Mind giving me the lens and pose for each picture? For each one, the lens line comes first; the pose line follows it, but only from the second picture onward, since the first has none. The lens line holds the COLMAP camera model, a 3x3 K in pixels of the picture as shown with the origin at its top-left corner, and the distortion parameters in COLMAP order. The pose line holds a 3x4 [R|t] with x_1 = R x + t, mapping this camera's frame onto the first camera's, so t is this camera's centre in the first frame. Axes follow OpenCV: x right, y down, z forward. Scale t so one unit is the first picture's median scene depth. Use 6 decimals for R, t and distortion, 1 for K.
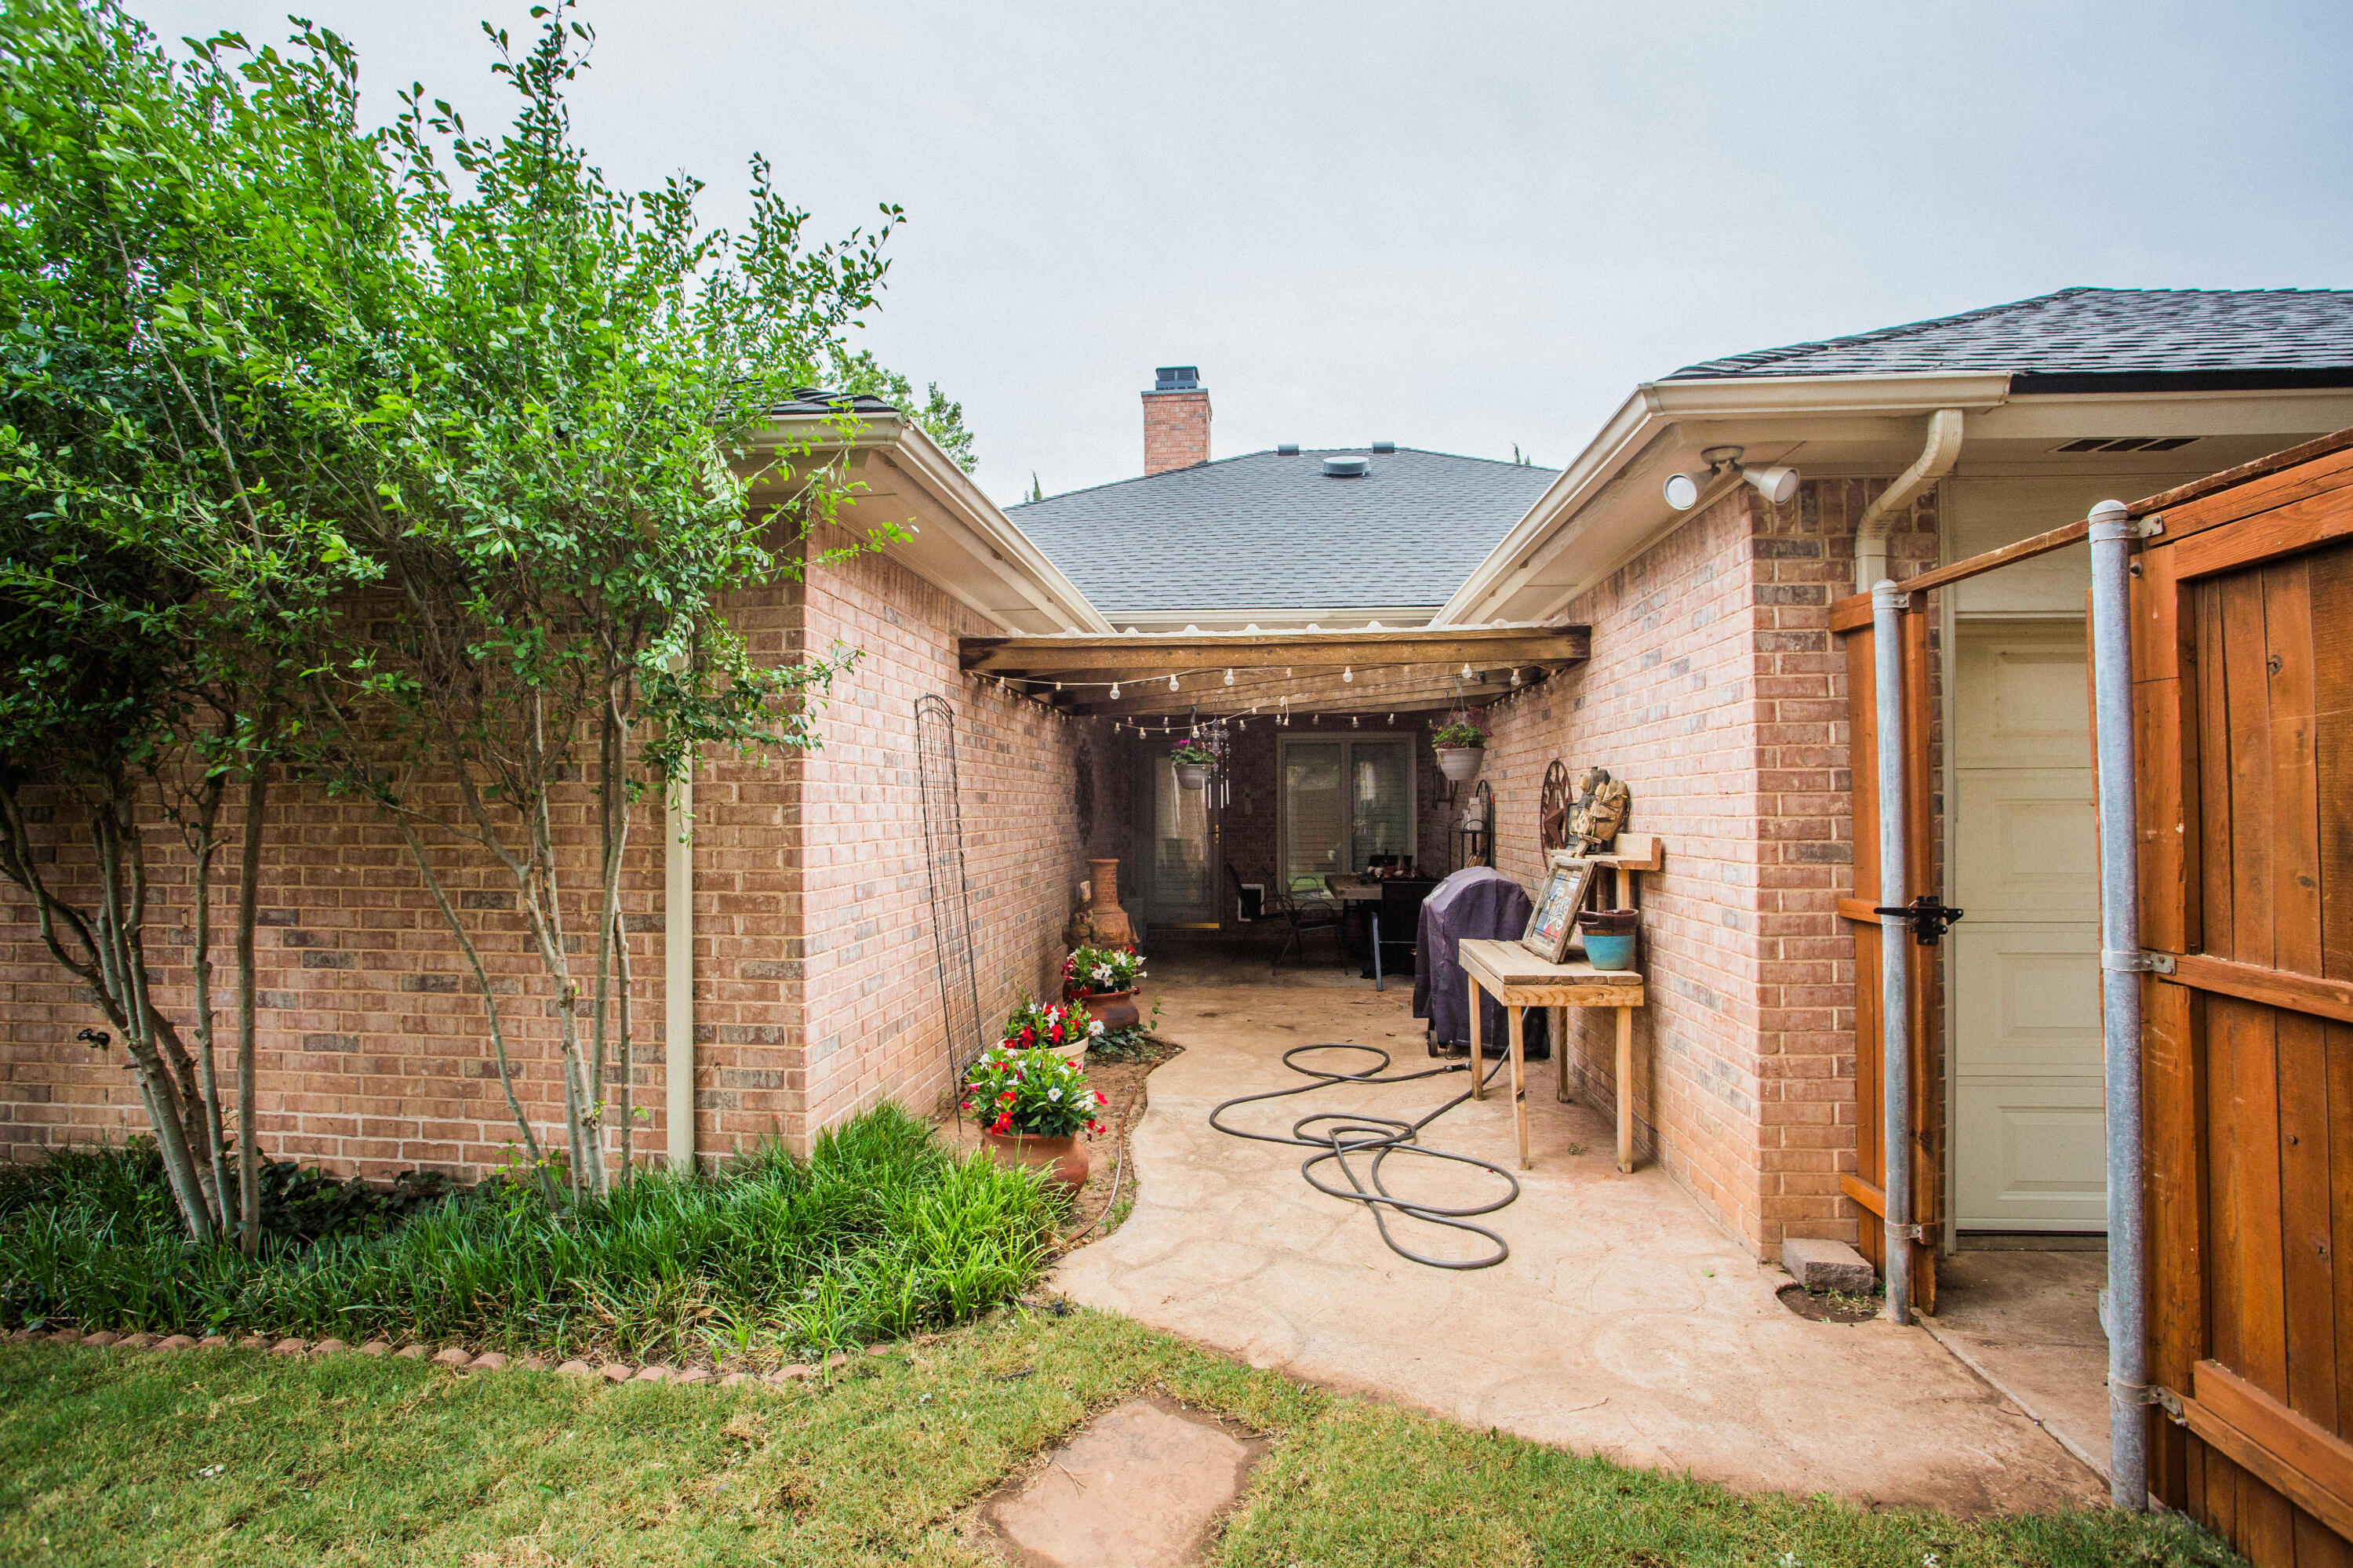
lens RADIAL K [[1159.7, 0, 1195.7], [0, 1159.7, 770.0], [0, 0, 1]] dist [-0.031352, 0.010172]
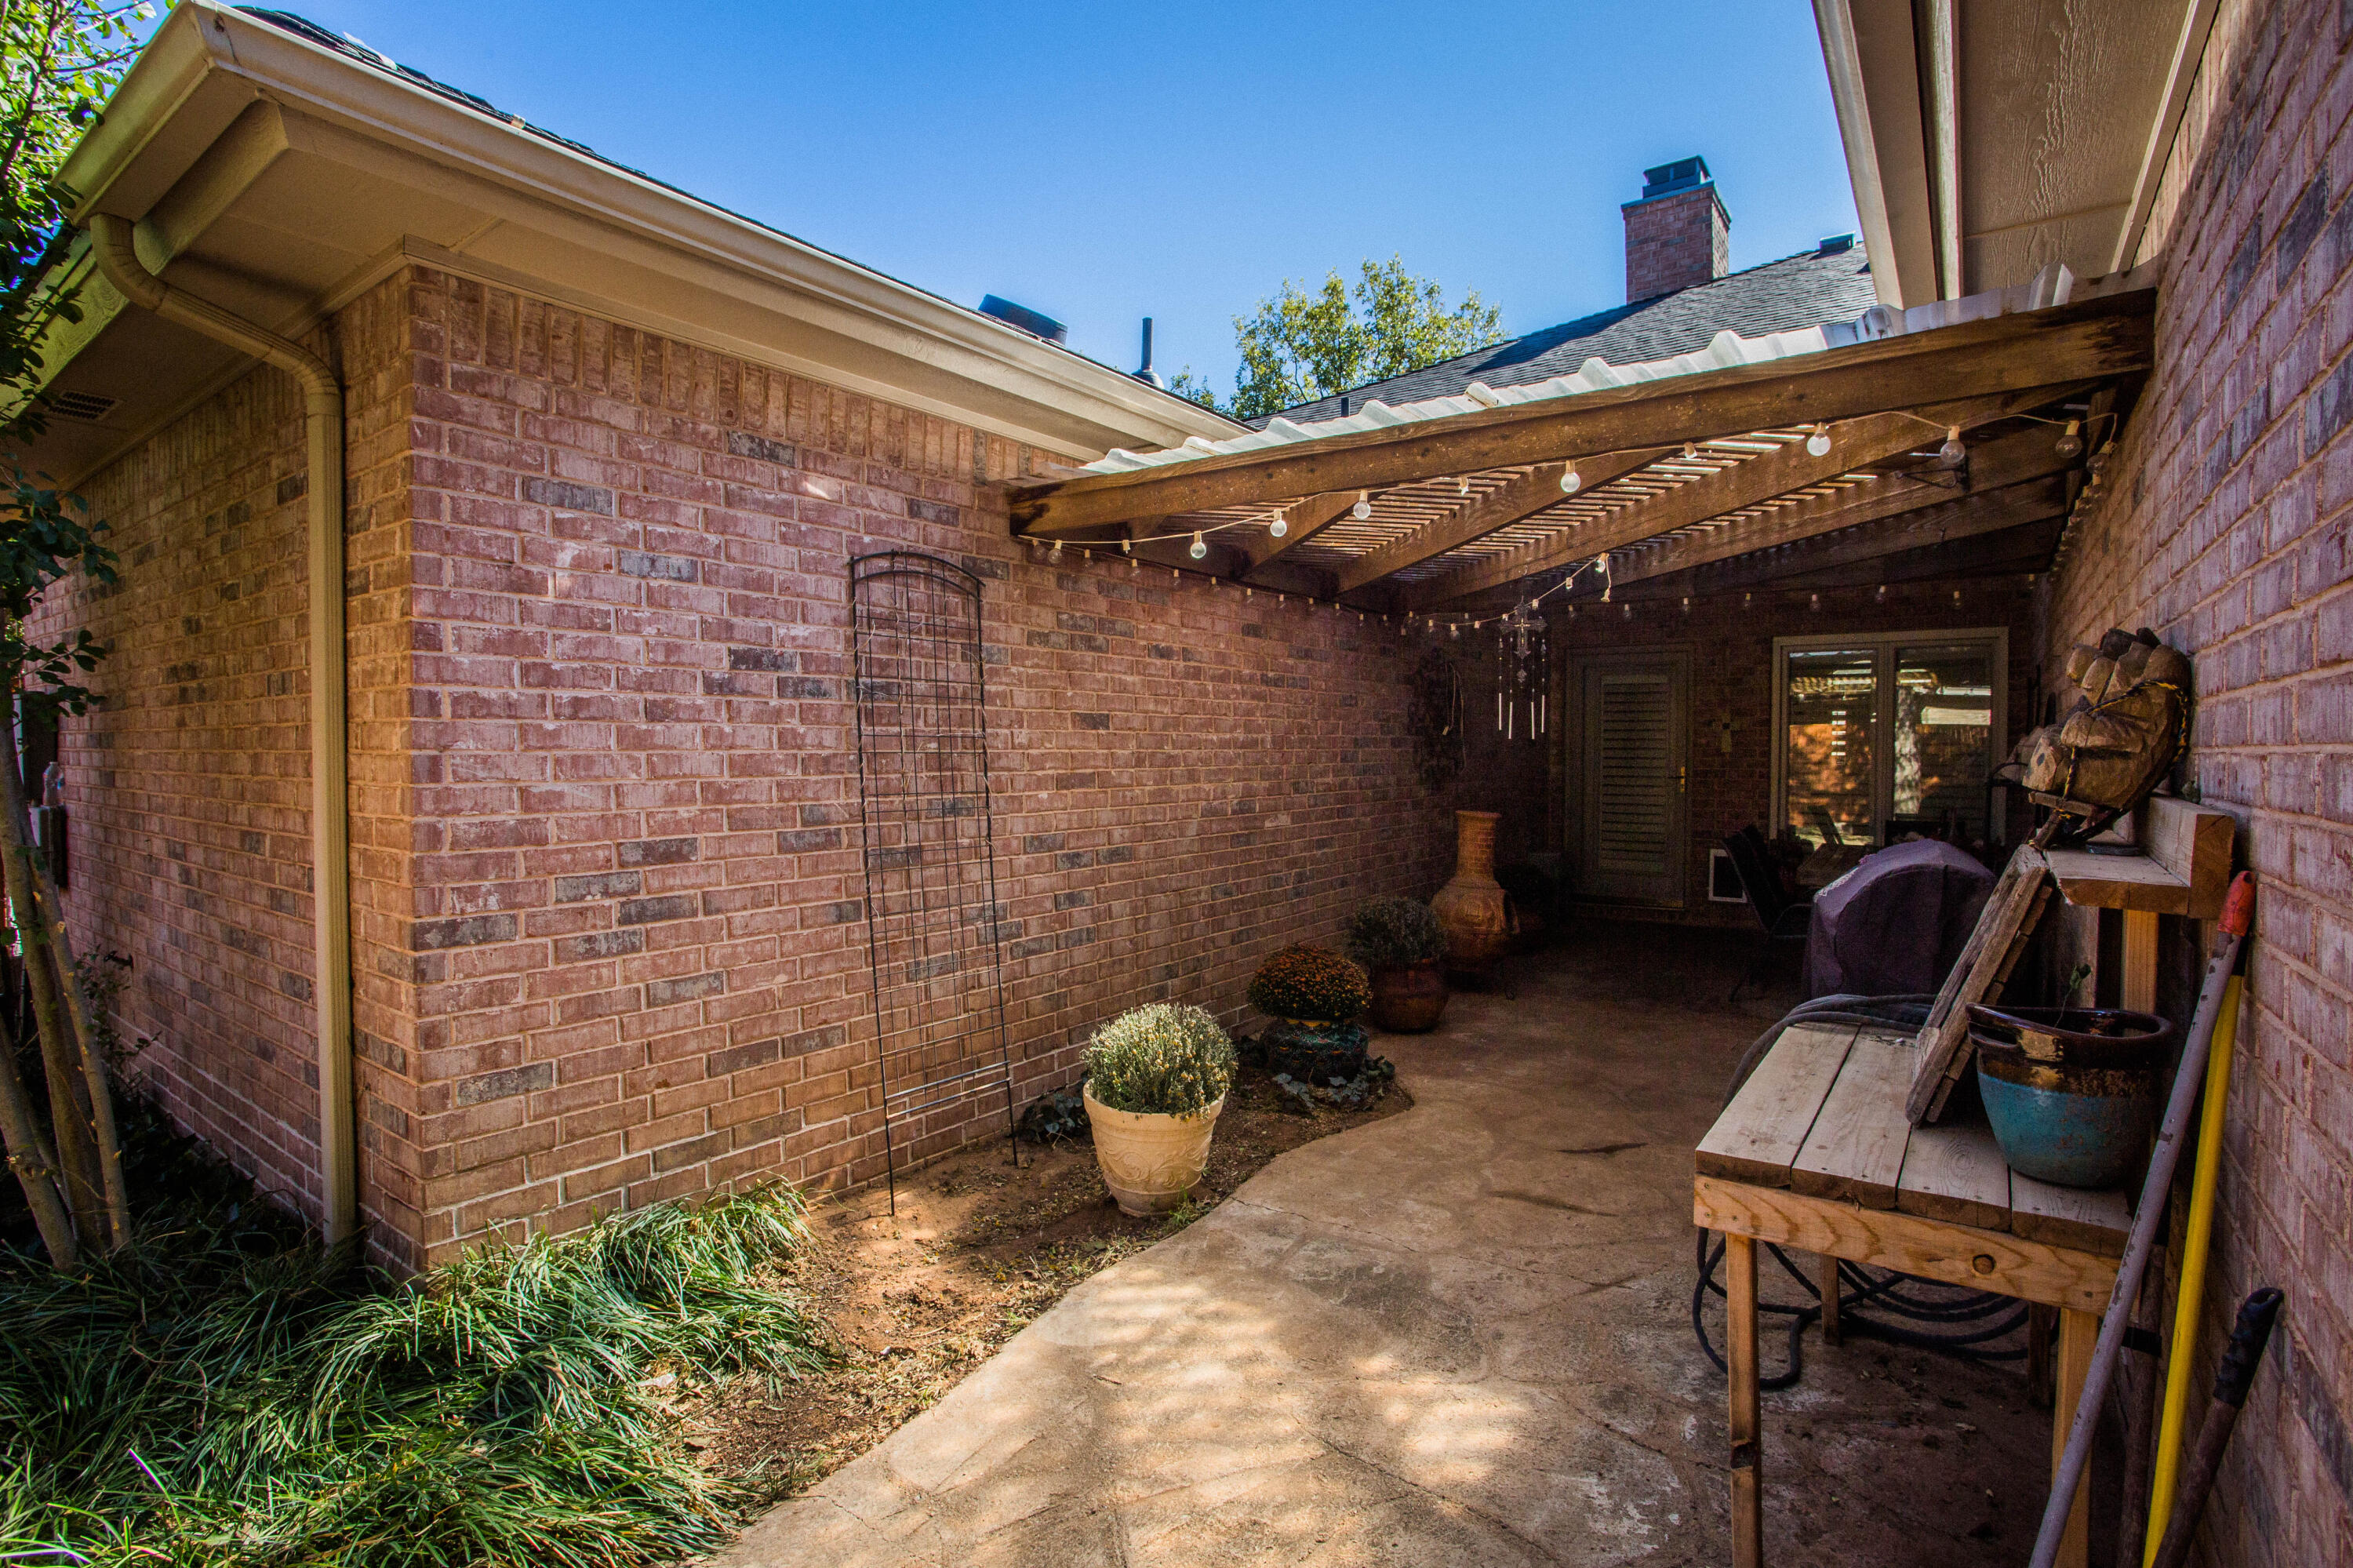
lens RADIAL K [[1159.7, 0, 1184.3], [0, 1159.7, 781.3], [0, 0, 1]] dist [-0.031352, 0.010172]
pose [[0.866596, 0.017988, -0.498686, 0.248883], [0.013539, 0.998135, 0.059530, 0.022185], [0.498827, -0.058340, 0.864736, 0.464788]]
